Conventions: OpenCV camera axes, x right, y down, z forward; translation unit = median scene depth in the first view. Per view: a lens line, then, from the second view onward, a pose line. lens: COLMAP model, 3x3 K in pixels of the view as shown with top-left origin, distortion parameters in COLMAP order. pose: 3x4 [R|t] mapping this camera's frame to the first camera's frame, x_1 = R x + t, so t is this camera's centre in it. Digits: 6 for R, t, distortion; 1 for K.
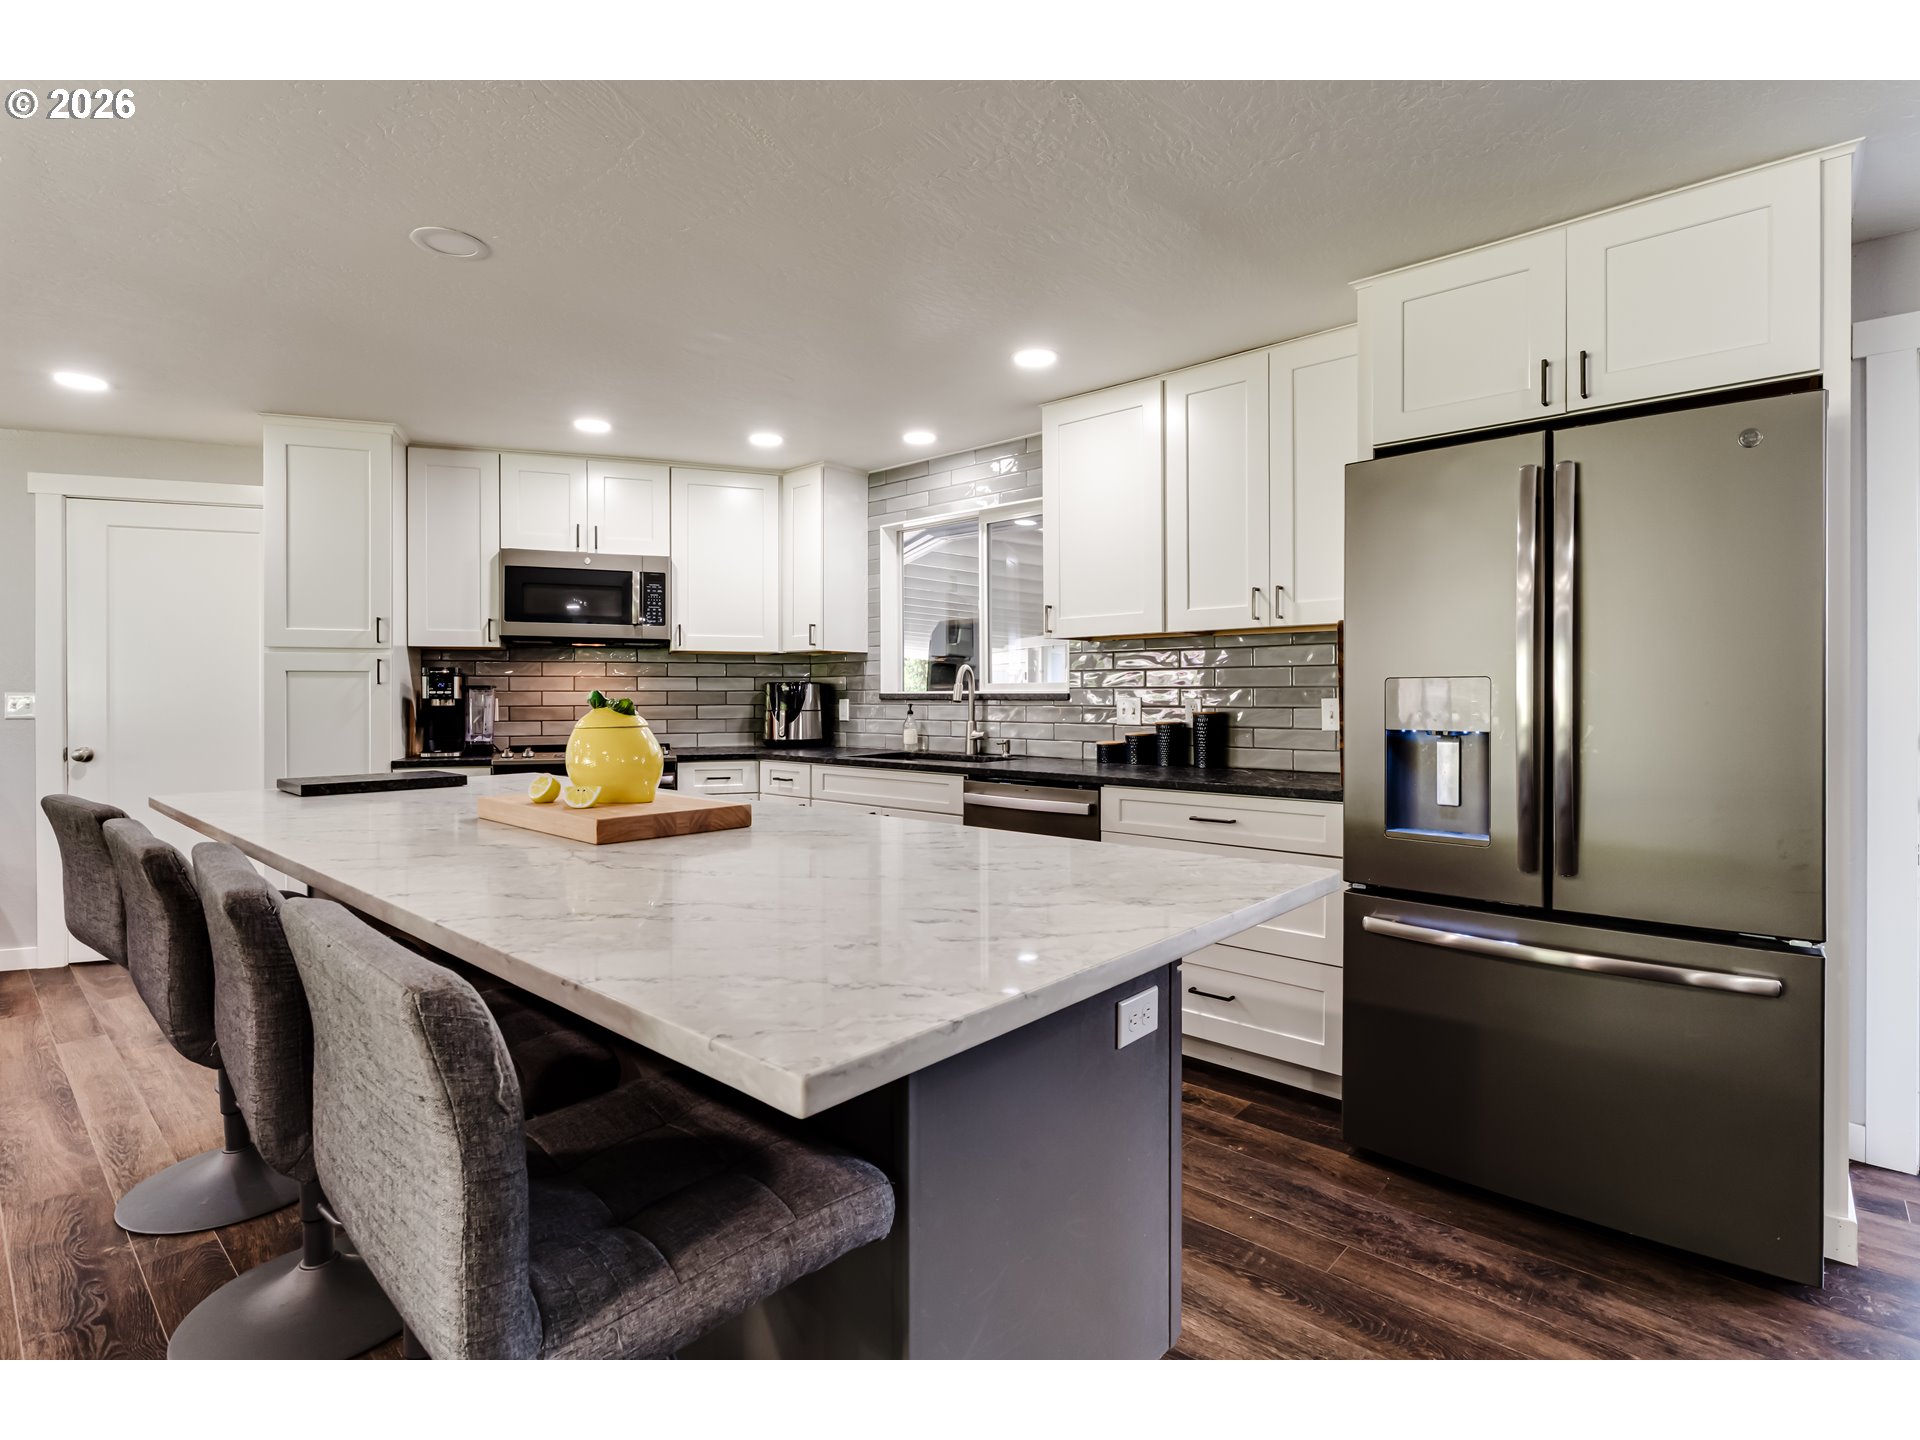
lens RADIAL K [[936.6, 0, 951.5], [0, 936.6, 695.0], [0, 0, 1]] dist [-0.000340, 0.000065]
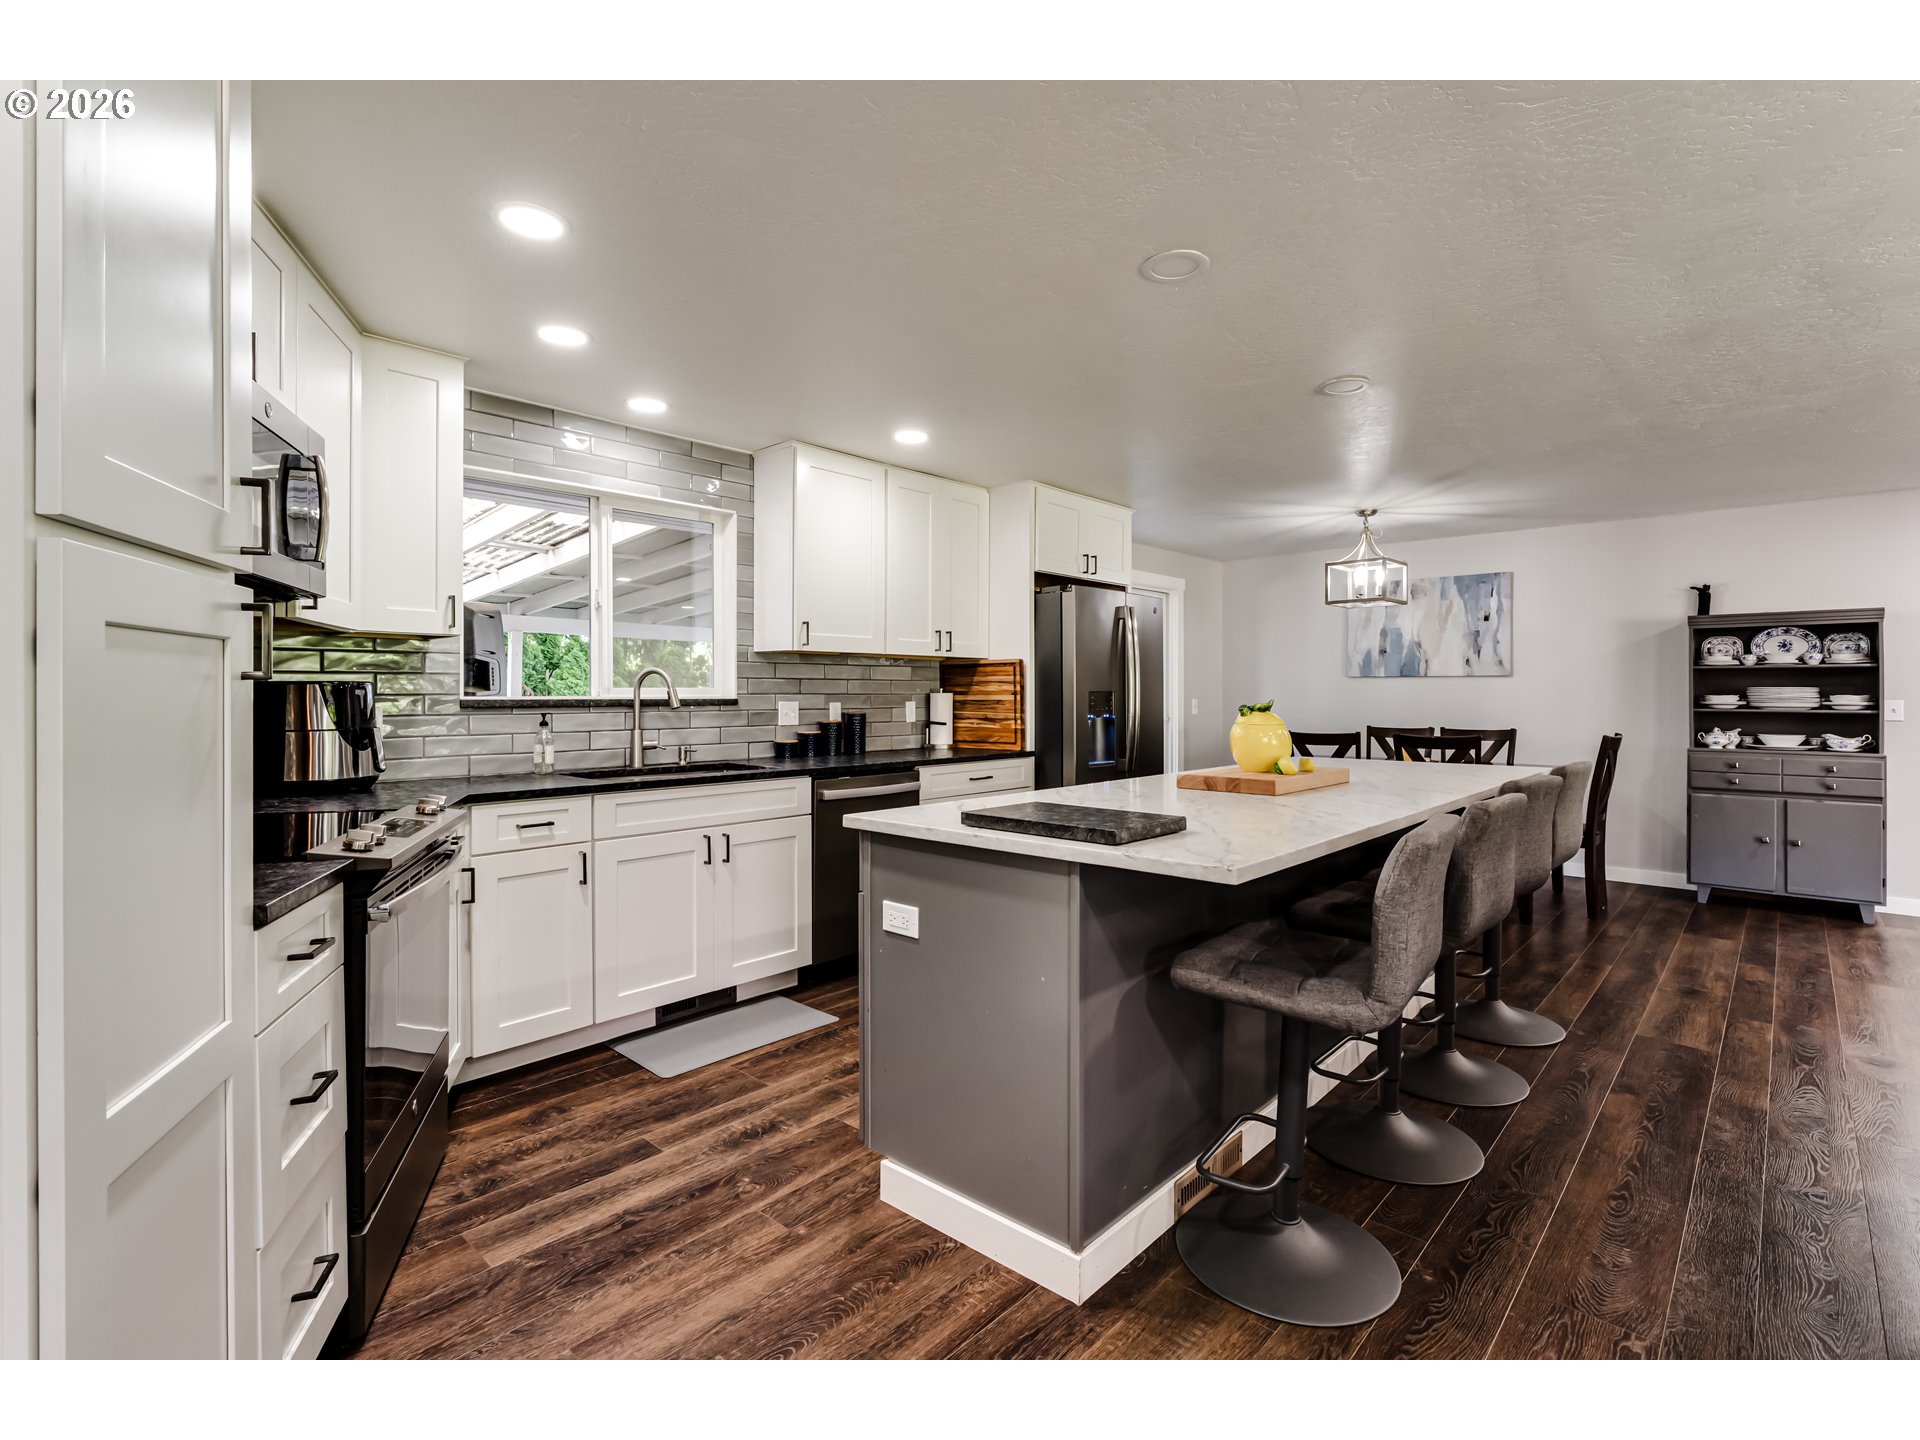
lens RADIAL K [[936.6, 0, 951.5], [0, 936.6, 695.0], [0, 0, 1]] dist [-0.000340, 0.000065]
pose [[-0.003808, -0.001644, 0.999991, -1.059909], [-0.001057, 0.999998, 0.001640, -0.009158], [-0.999992, -0.001051, -0.003810, 0.849530]]
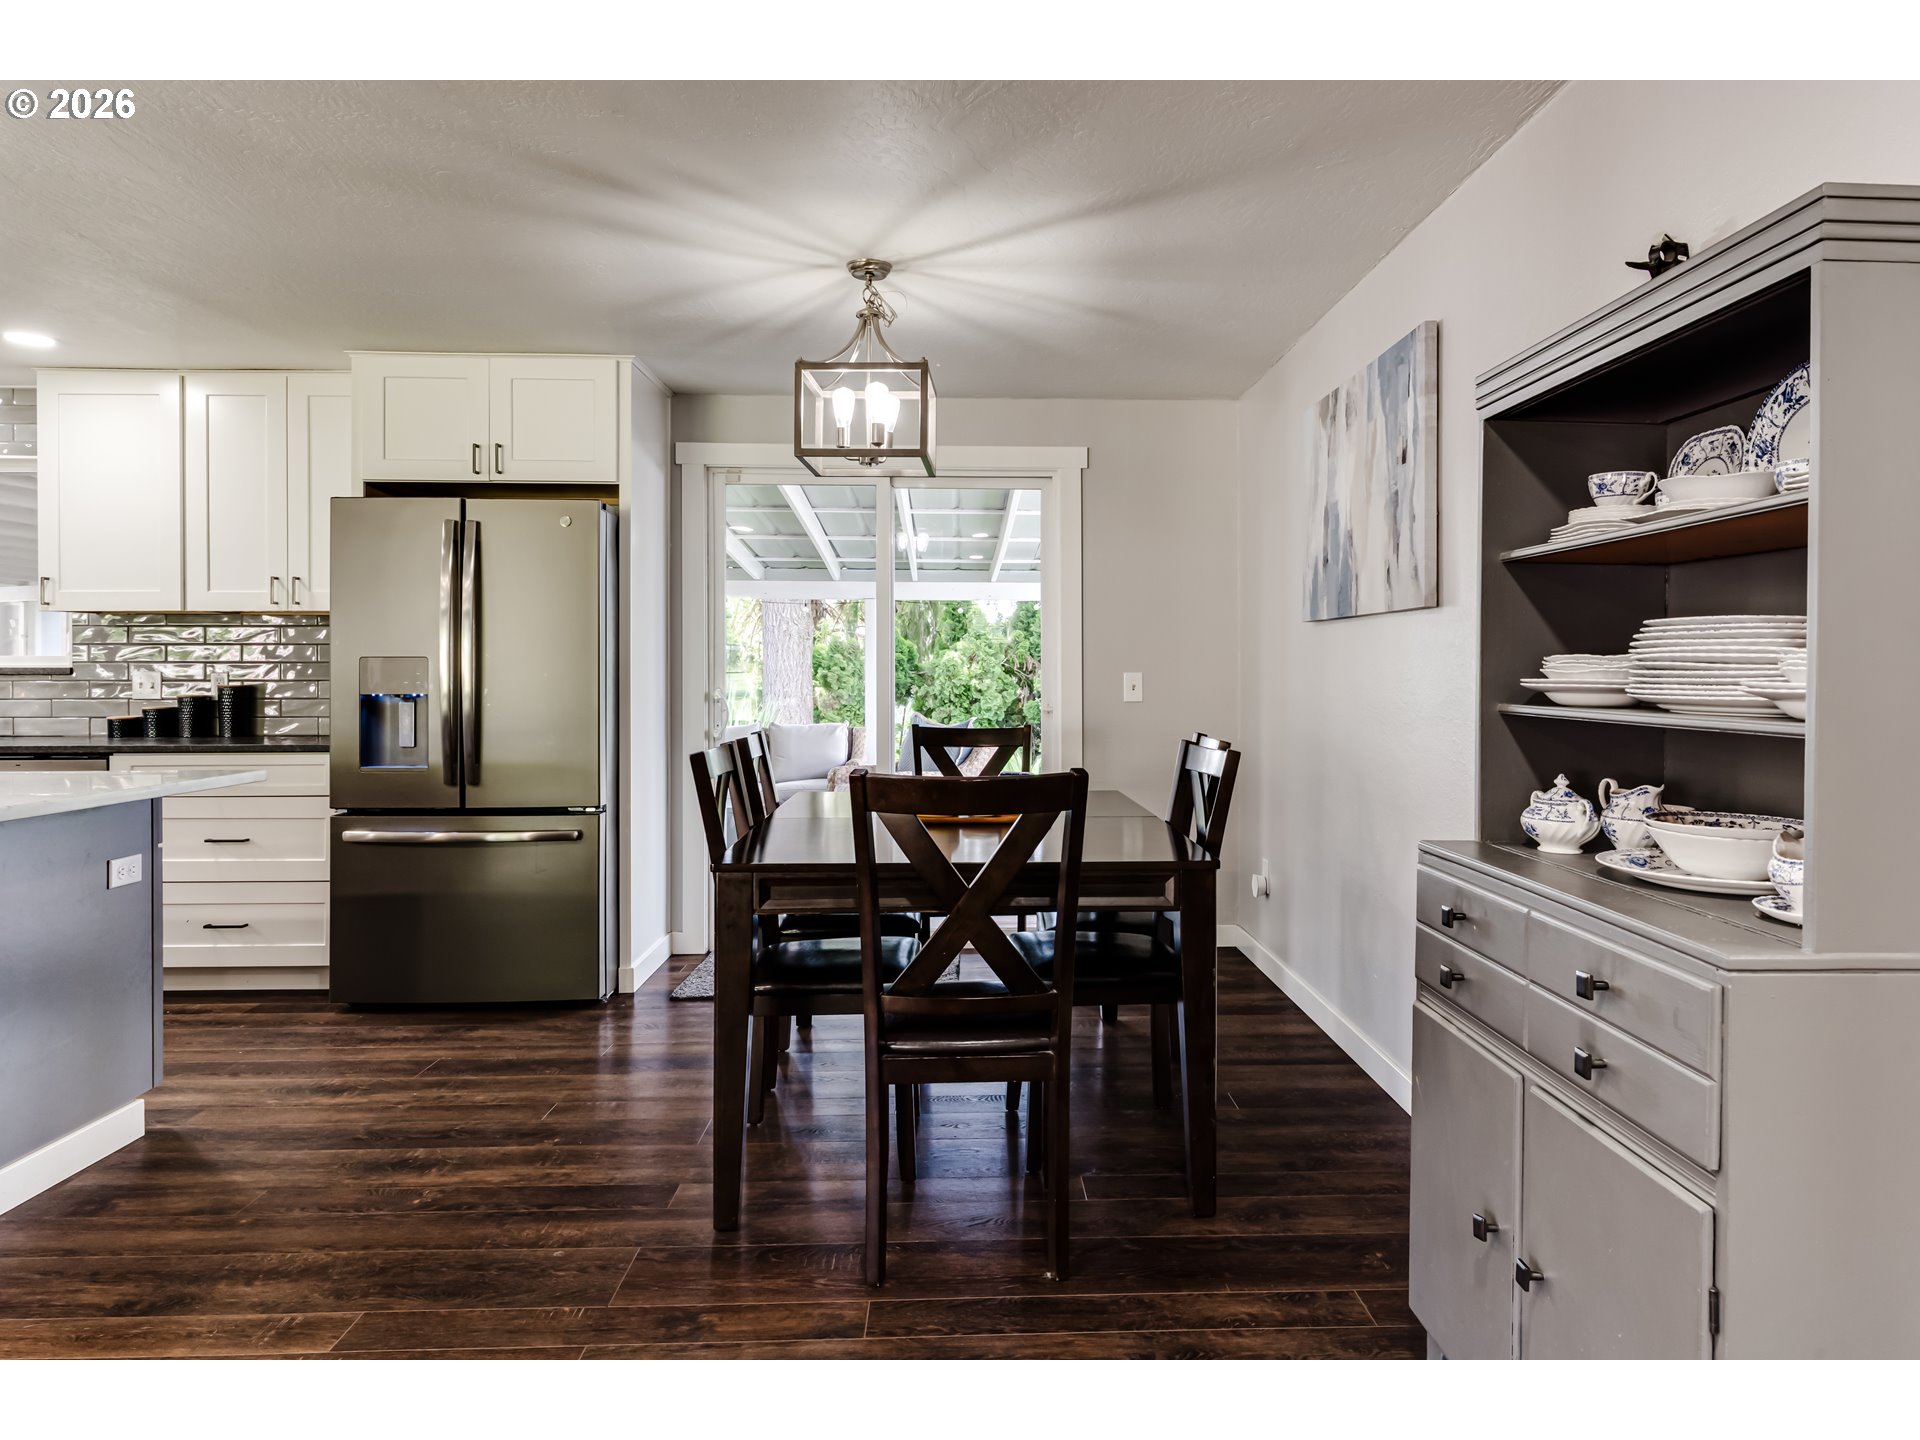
lens RADIAL K [[1197.3, 0, 1009.2], [0, 1197.3, 673.3], [0, 0, 1]] dist [-0.001742, 0.003201]
pose [[0.705220, -0.002711, 0.708984, -0.073146], [-0.000524, 0.999990, 0.004345, -0.001864], [-0.708989, -0.003436, 0.705211, -0.596672]]
